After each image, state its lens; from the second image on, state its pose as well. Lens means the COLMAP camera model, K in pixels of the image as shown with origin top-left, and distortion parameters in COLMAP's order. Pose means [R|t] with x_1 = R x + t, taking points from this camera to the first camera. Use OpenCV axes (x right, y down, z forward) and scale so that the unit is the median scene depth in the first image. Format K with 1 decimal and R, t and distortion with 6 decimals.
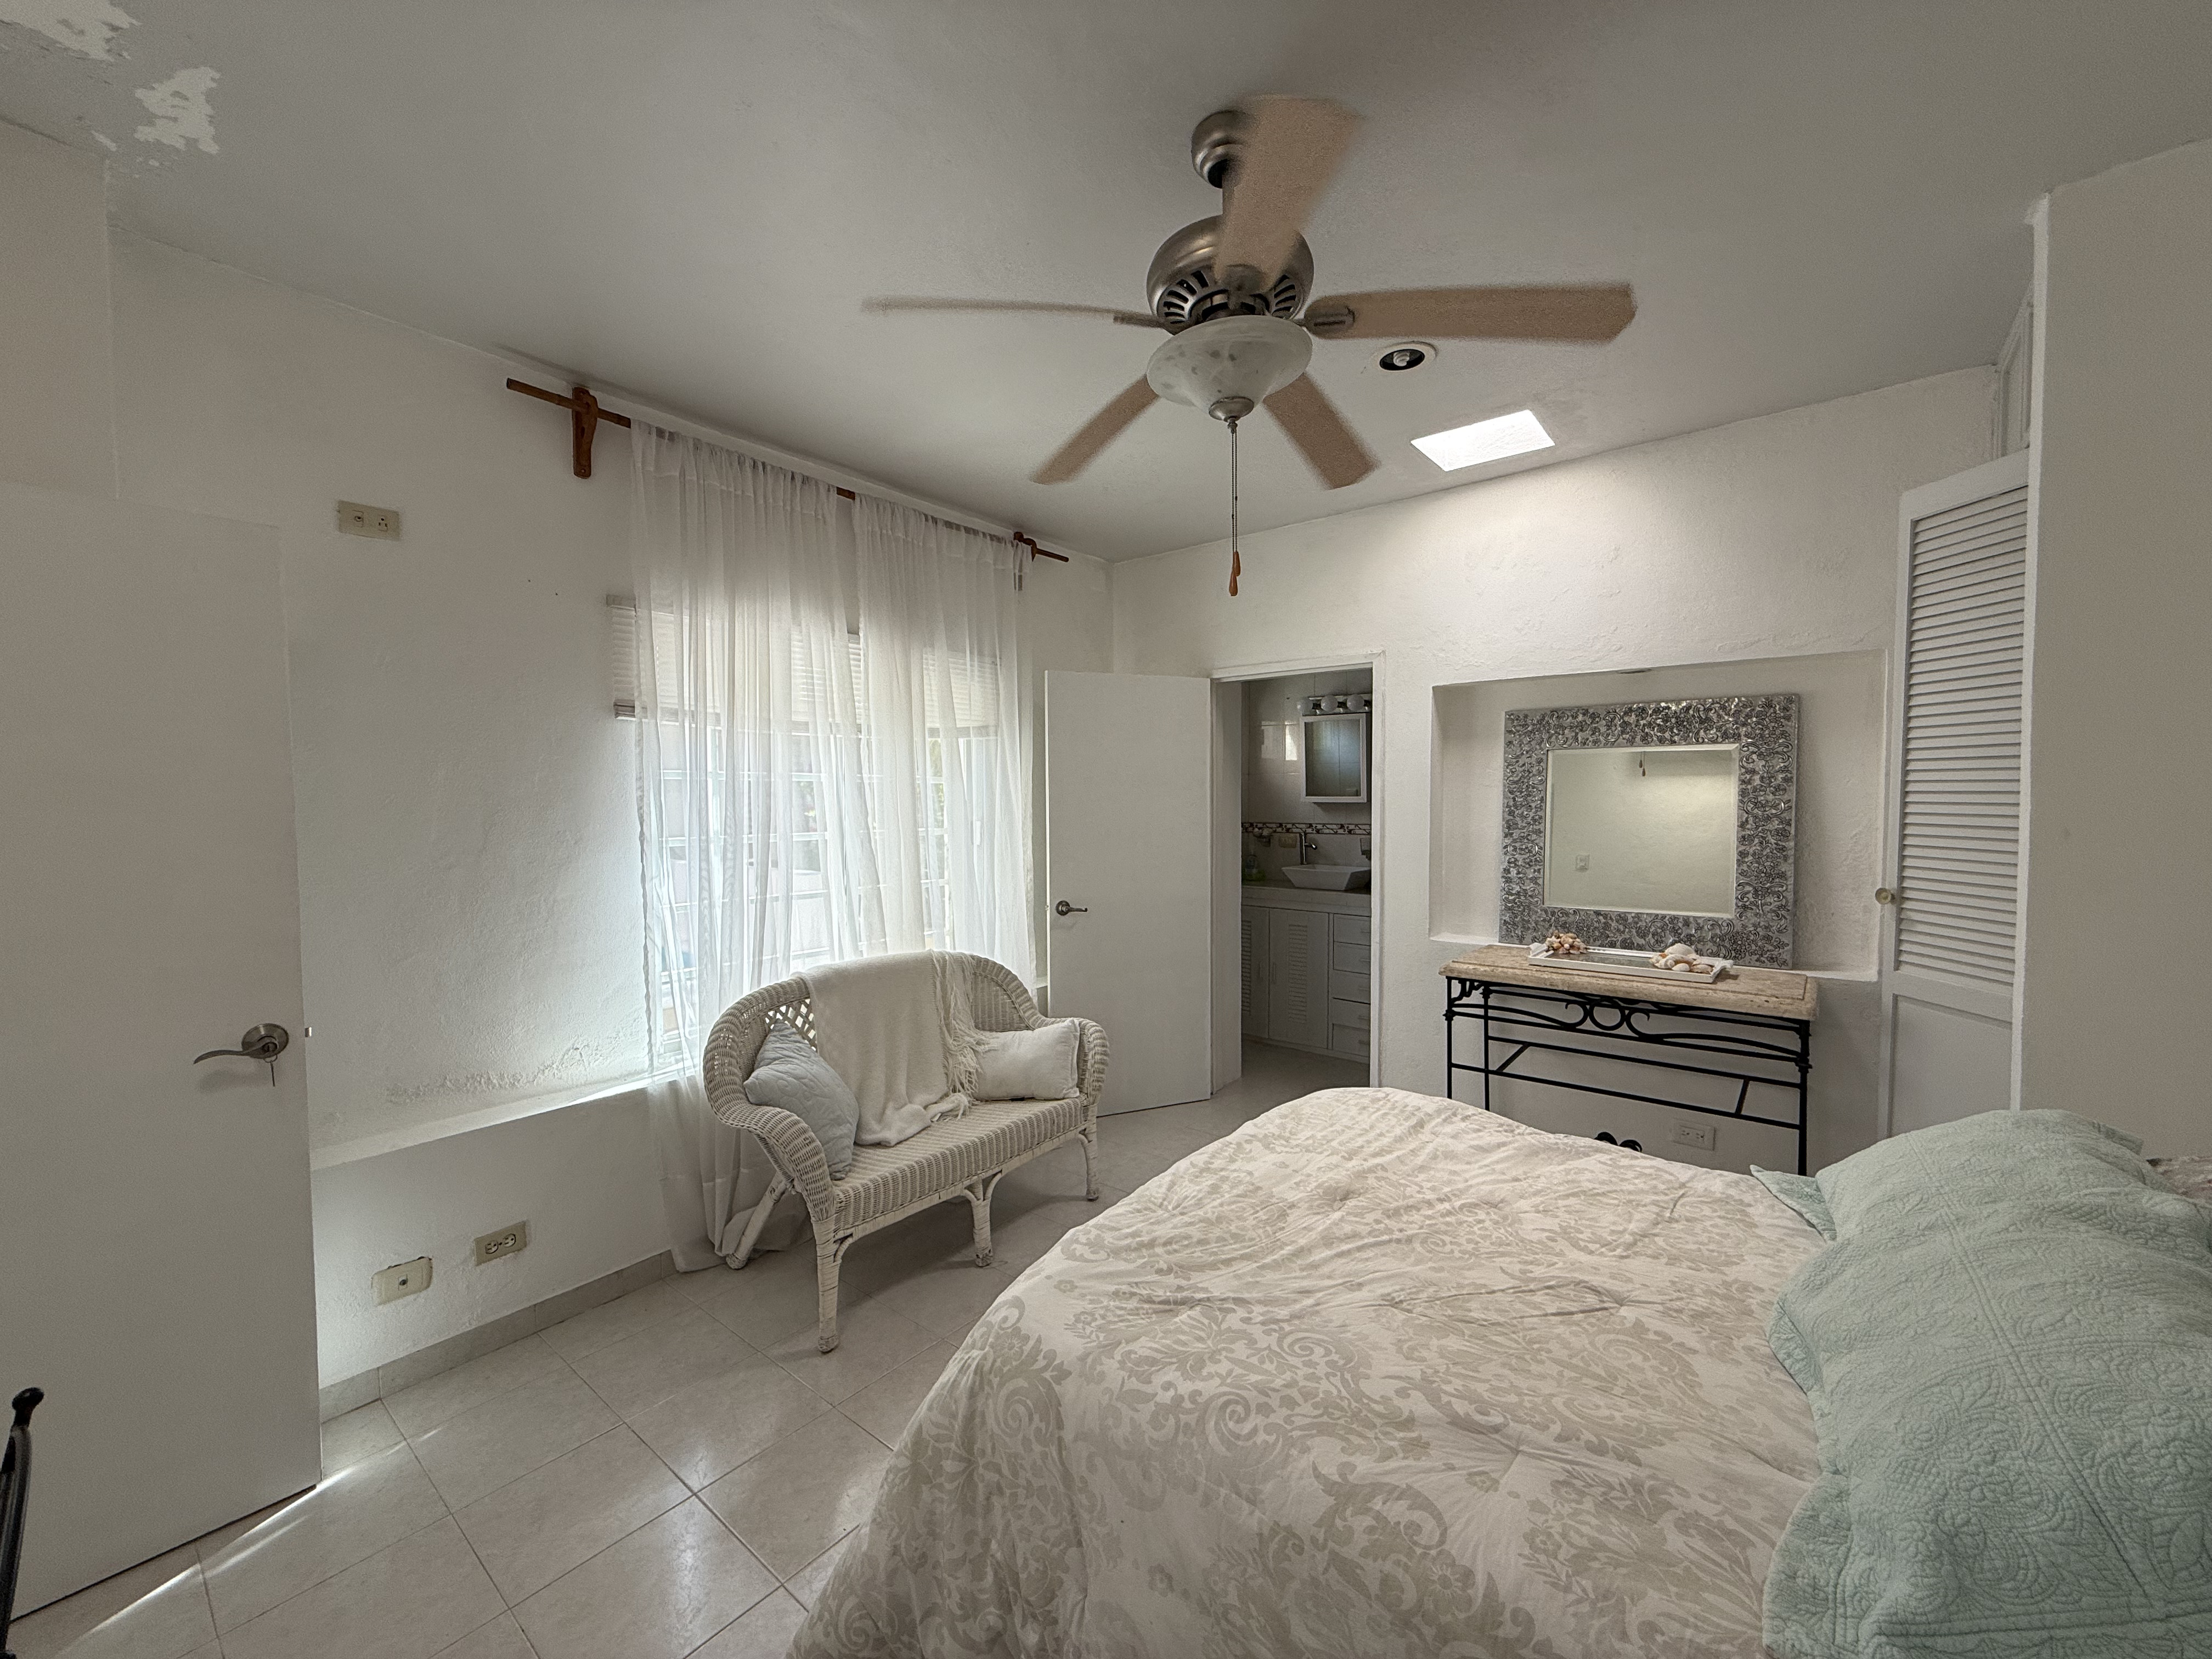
lens RADIAL K [[881.8, 0, 1098.8], [0, 881.8, 840.6], [0, 0, 1]] dist [0.000528, -0.000805]
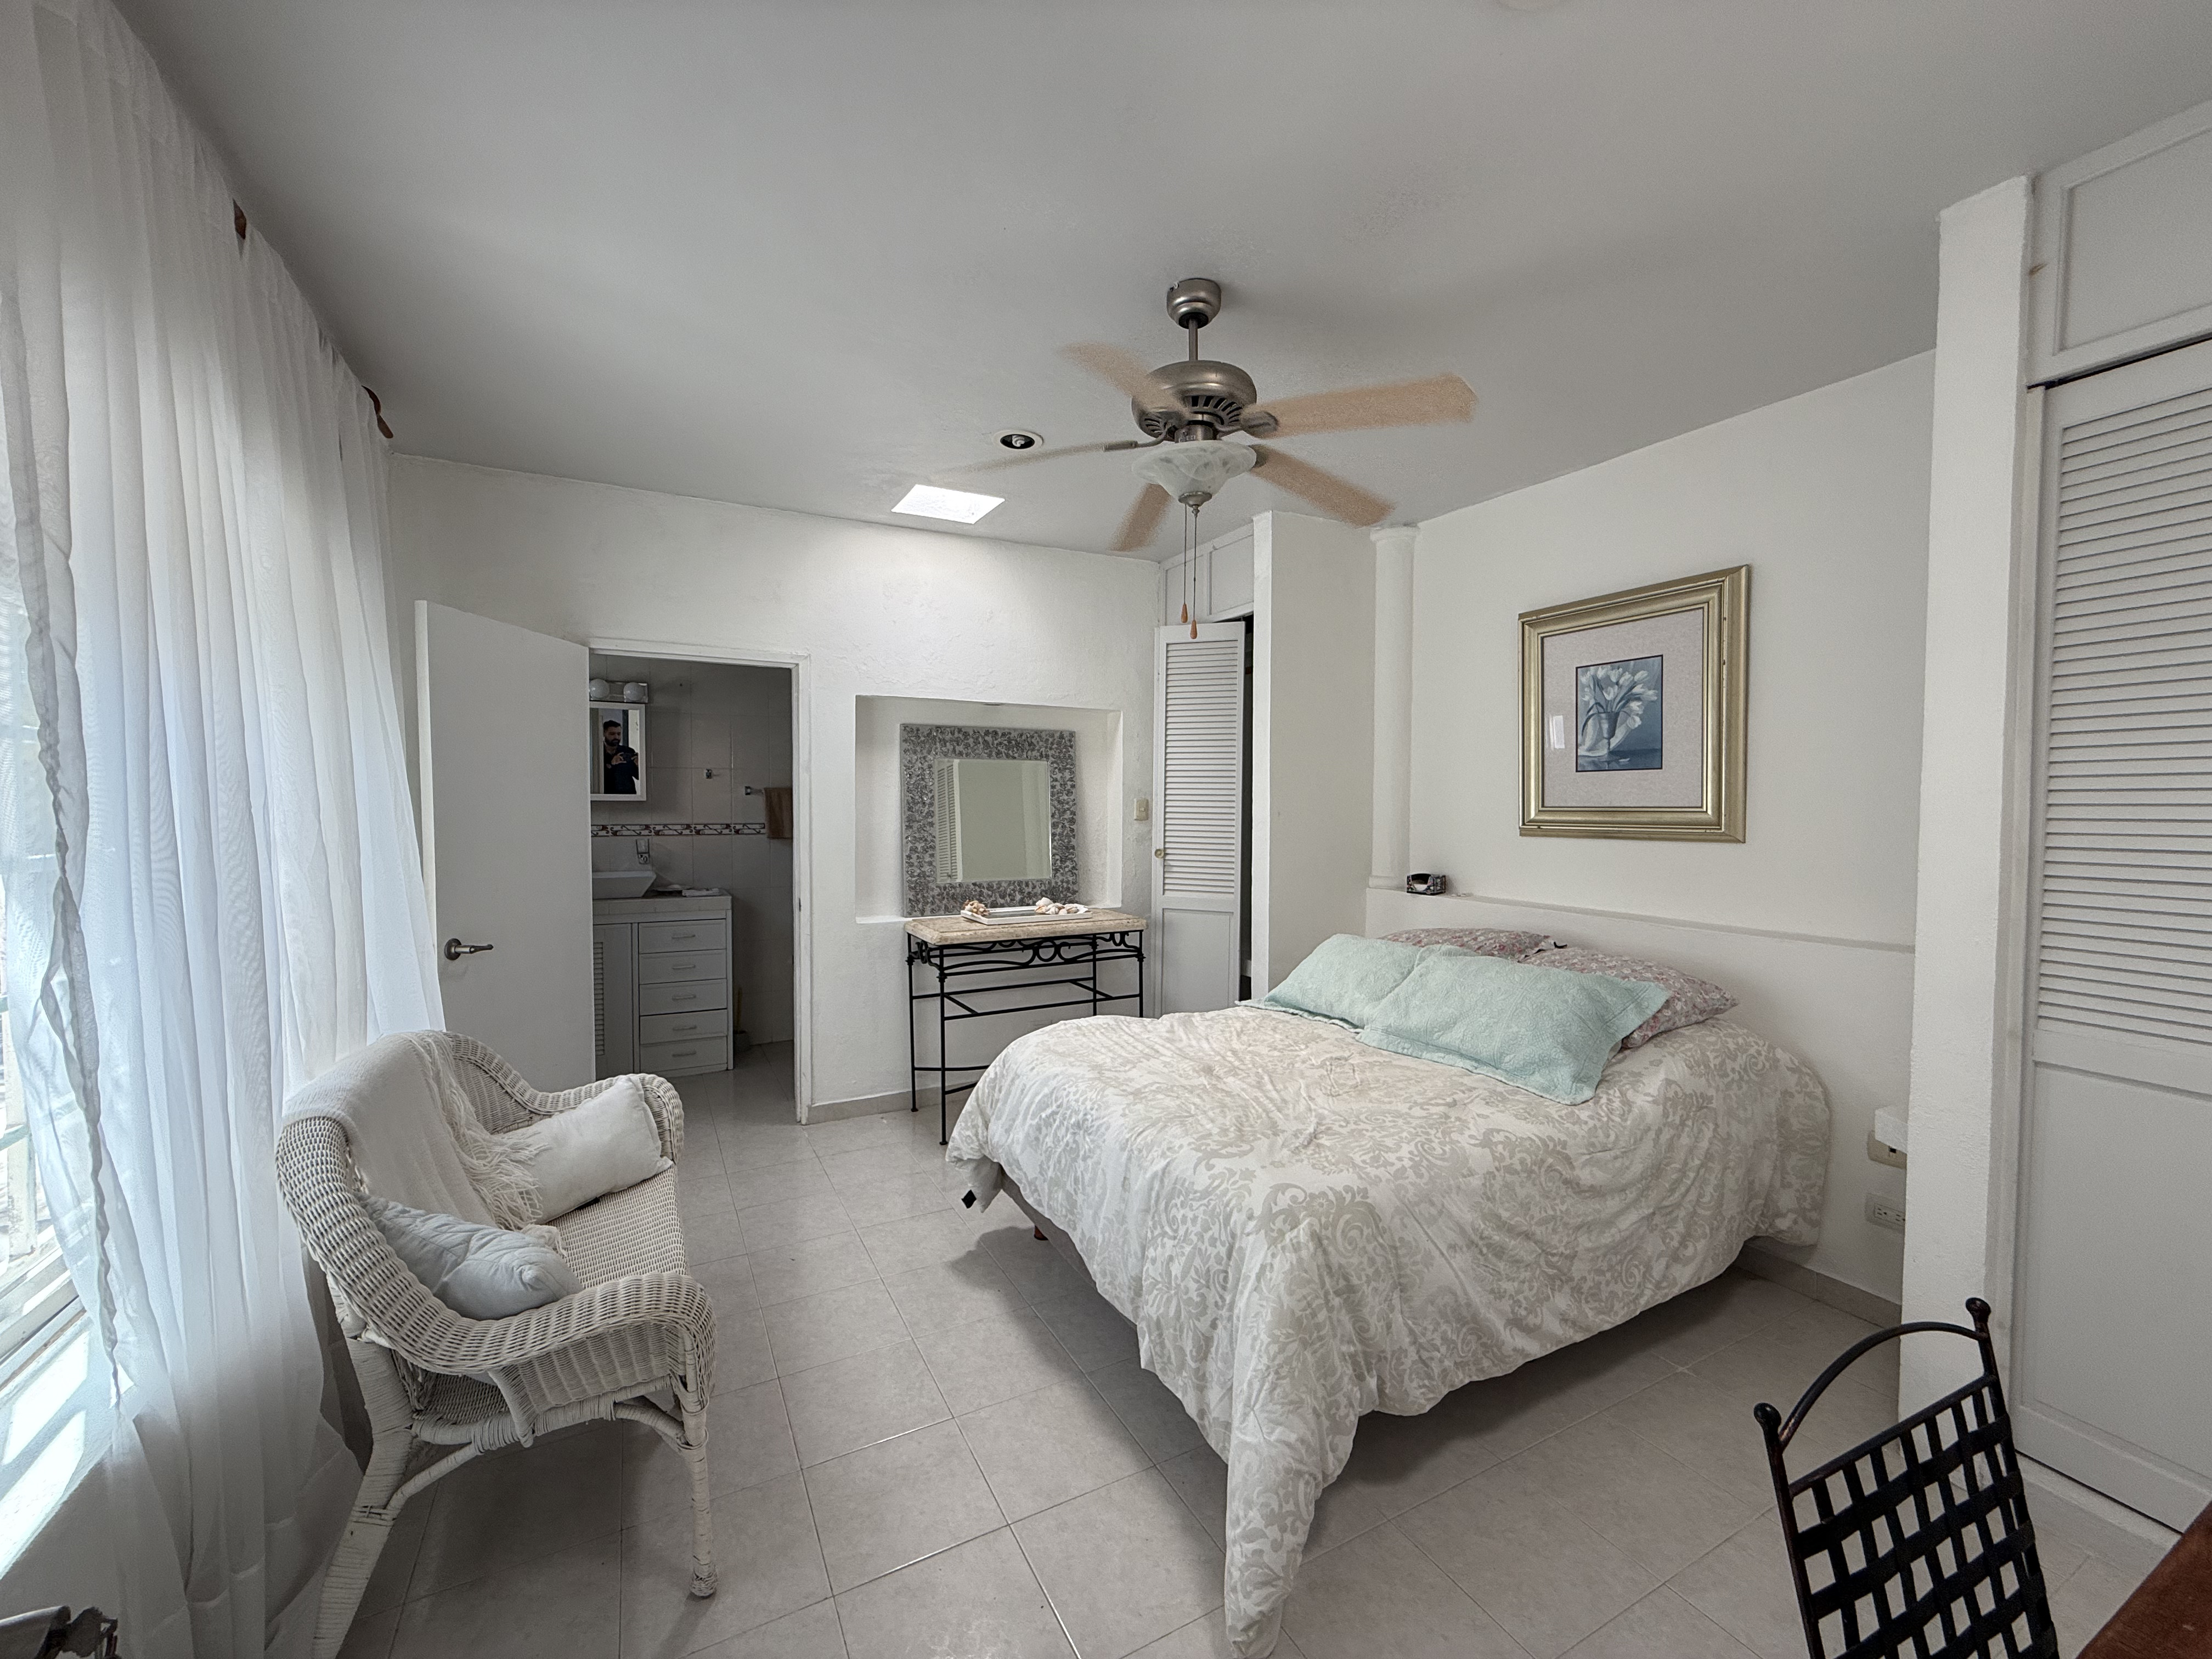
lens RADIAL K [[881.8, 0, 1102.3], [0, 881.8, 838.6], [0, 0, 1]] dist [0.000528, -0.000805]
pose [[0.387556, -0.034247, 0.921210, -0.668200], [0.039746, 0.999001, 0.020417, -0.006073], [-0.920989, 0.028701, 0.388530, 0.363665]]
